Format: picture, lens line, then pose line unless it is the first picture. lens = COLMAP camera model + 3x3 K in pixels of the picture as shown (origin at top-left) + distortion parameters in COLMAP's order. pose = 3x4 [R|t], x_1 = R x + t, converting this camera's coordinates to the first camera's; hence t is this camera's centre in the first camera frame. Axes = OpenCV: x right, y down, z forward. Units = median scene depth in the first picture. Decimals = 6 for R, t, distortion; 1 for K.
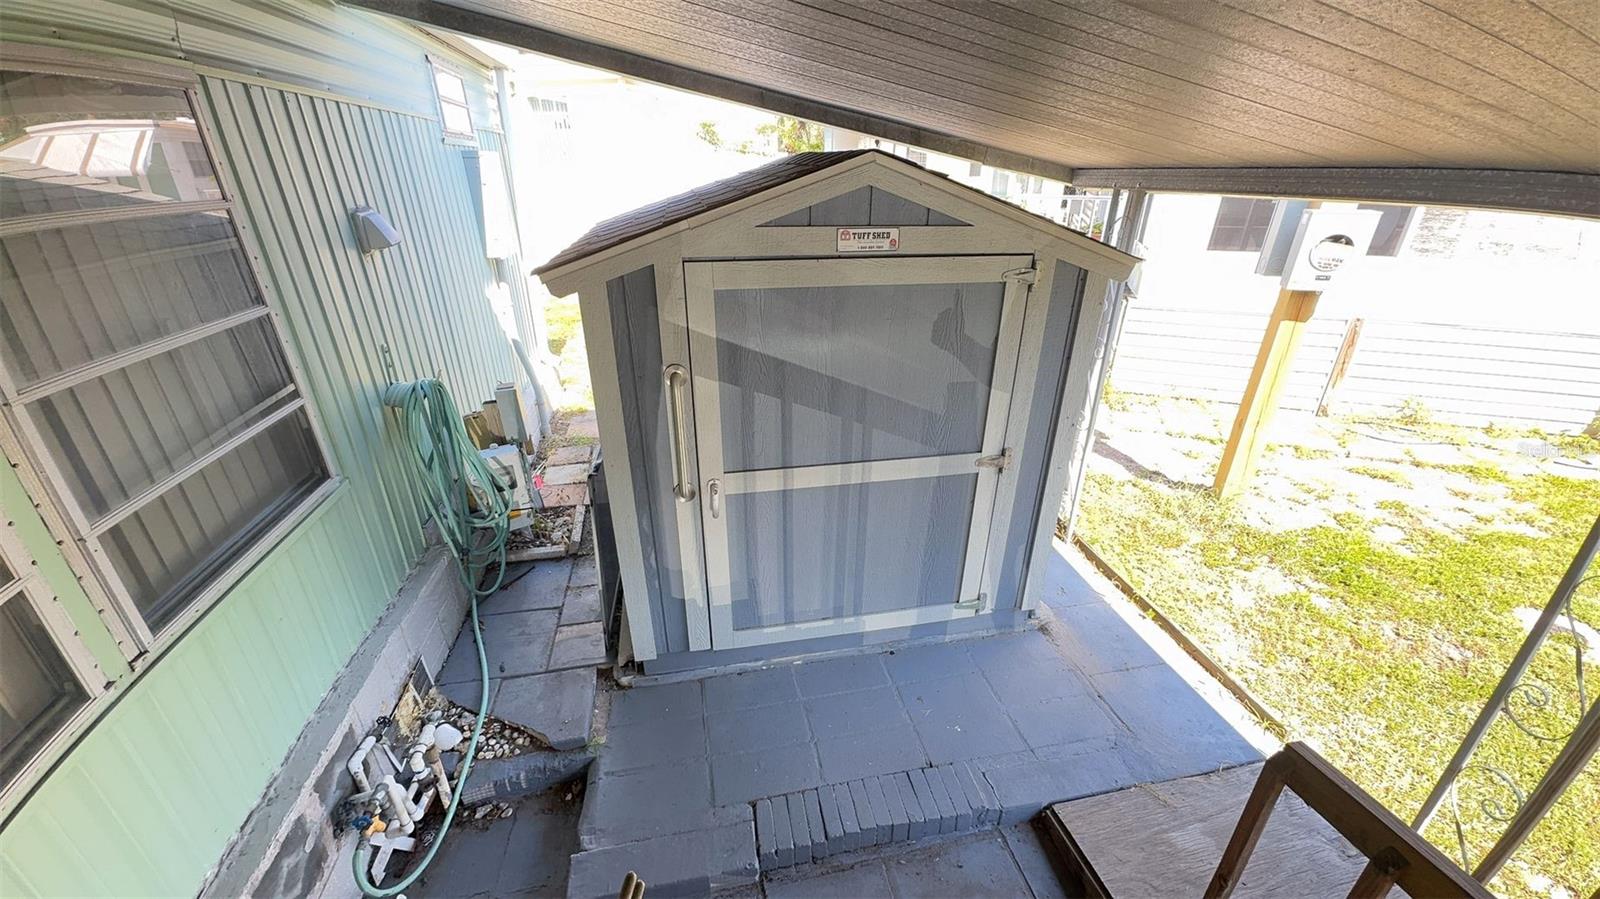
lens RADIAL K [[599.8, 0, 786.3], [0, 599.8, 447.4], [0, 0, 1]] dist [0.003713, -0.000806]
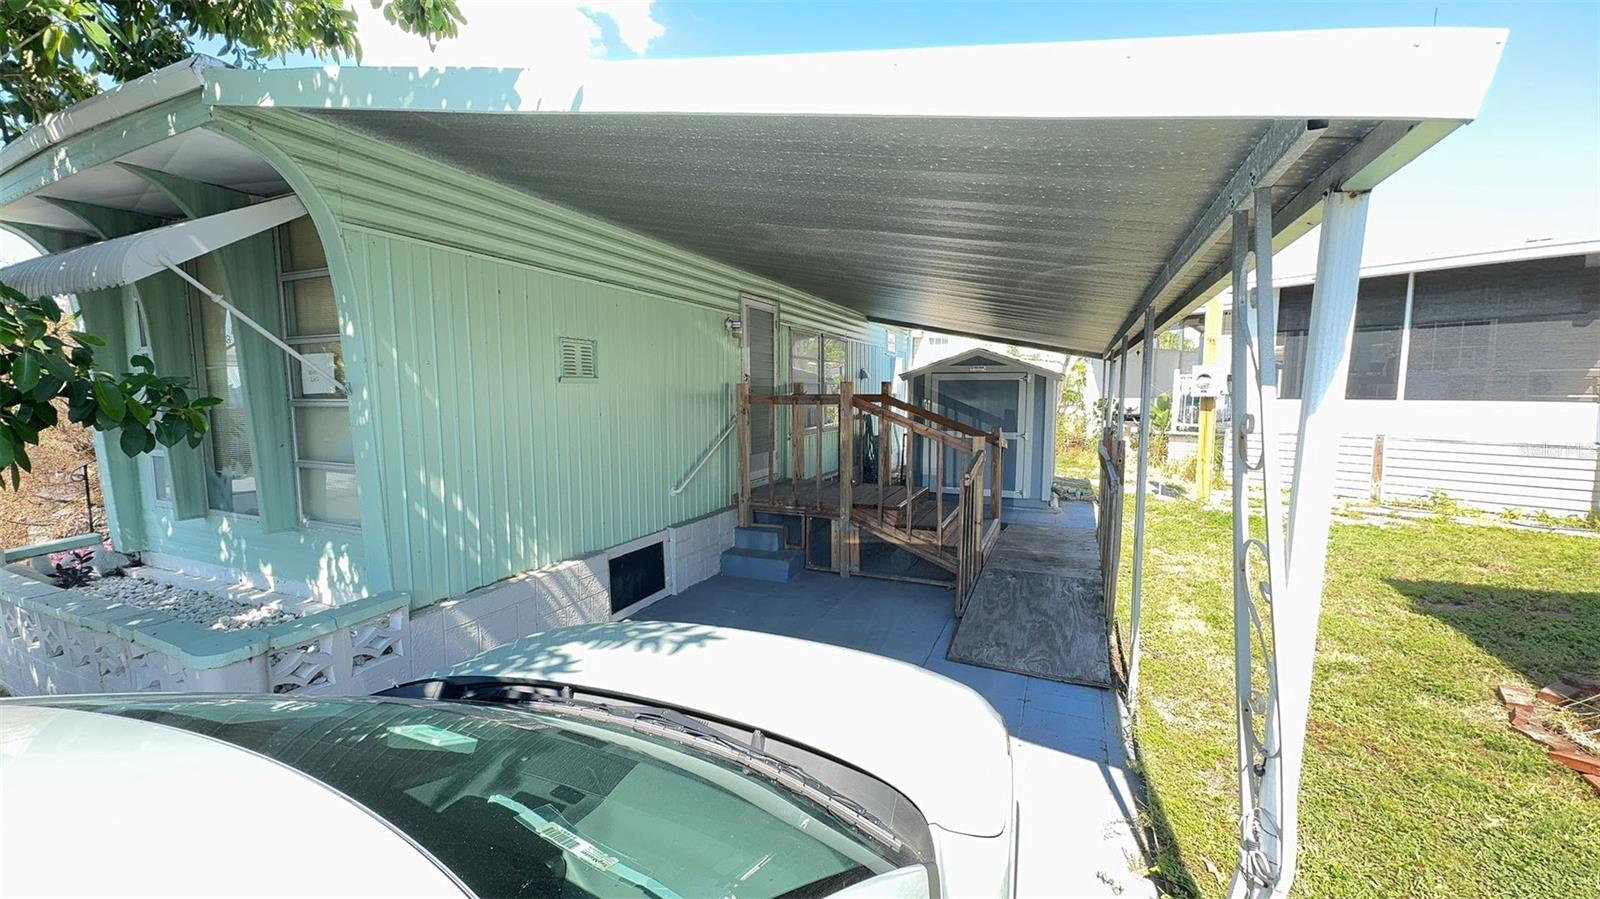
lens RADIAL K [[599.8, 0, 794.3], [0, 599.8, 450.4], [0, 0, 1]] dist [0.003713, -0.000806]
pose [[0.817771, 0.059656, -0.572443, 1.259377], [-0.242402, 0.937796, -0.248556, 1.256309], [0.522007, 0.342023, 0.781363, -2.225563]]
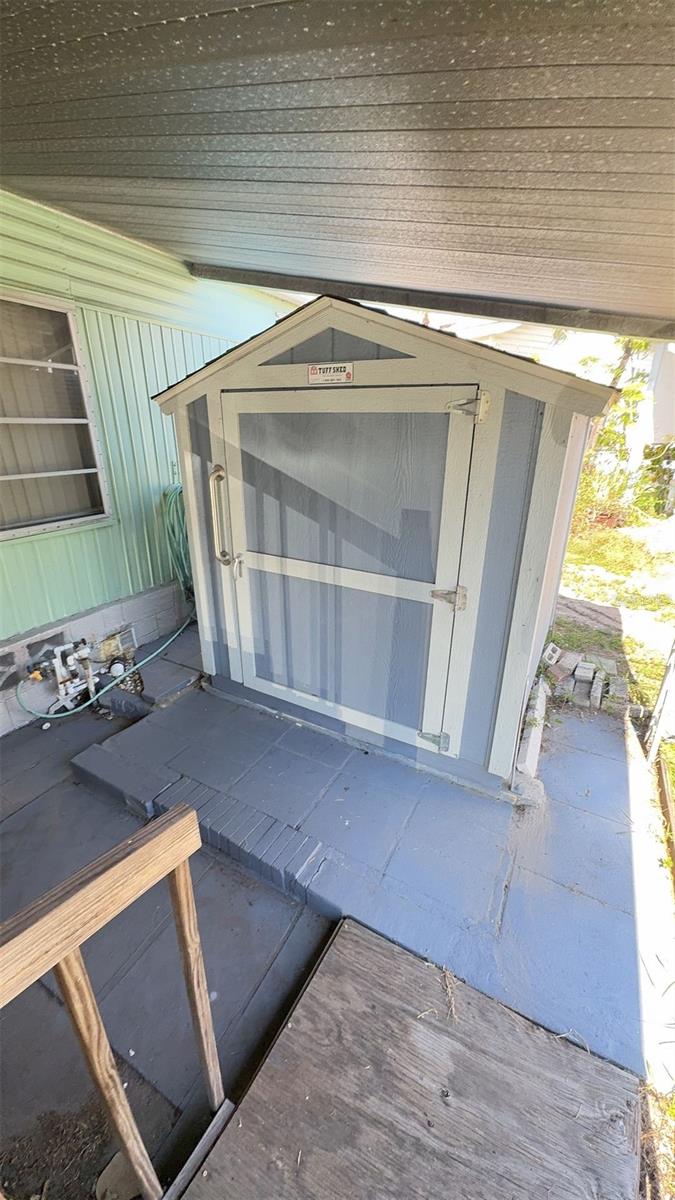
lens RADIAL K [[449.9, 0, 330.7], [0, 449.9, 595.1], [0, 0, 1]] dist [0.003713, -0.000806]
pose [[0.764641, 0.237277, -0.599185, 0.694386], [-0.276721, 0.960564, 0.027249, 0.058933], [0.582021, 0.144971, 0.800146, 0.279825]]
